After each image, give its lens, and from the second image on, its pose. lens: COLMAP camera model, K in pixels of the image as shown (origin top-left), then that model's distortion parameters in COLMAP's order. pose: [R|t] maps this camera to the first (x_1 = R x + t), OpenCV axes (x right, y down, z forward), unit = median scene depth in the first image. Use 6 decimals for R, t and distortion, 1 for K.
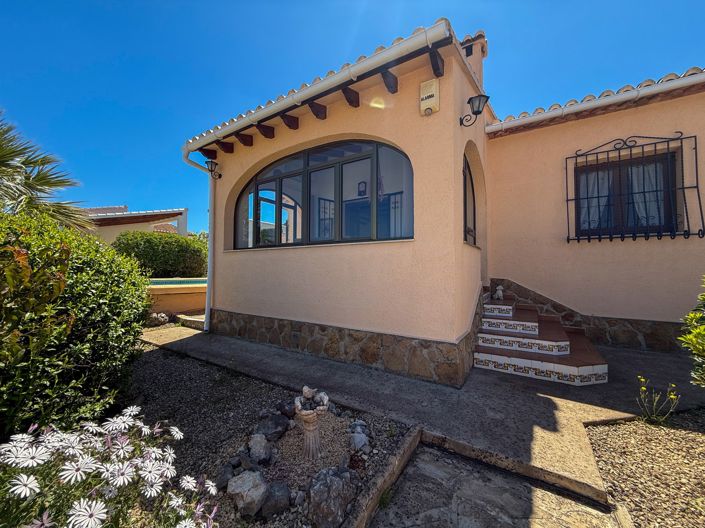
lens RADIAL K [[281.7, 0, 353.8], [0, 281.7, 264.3], [0, 0, 1]] dist [0.003414, 0.000014]
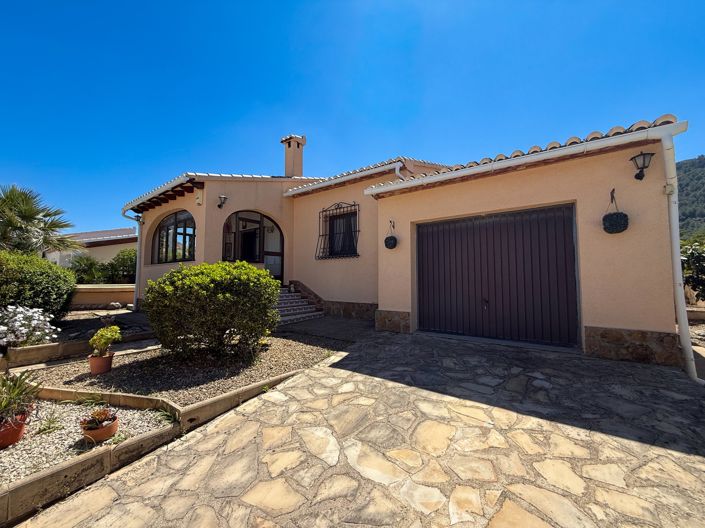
lens RADIAL K [[281.7, 0, 351.2], [0, 281.7, 262.7], [0, 0, 1]] dist [0.003414, 0.000014]
pose [[0.996960, -0.007628, -0.077542, 1.056371], [0.005070, 0.999438, -0.033136, 0.002350], [0.077751, 0.032642, 0.996438, -0.721304]]
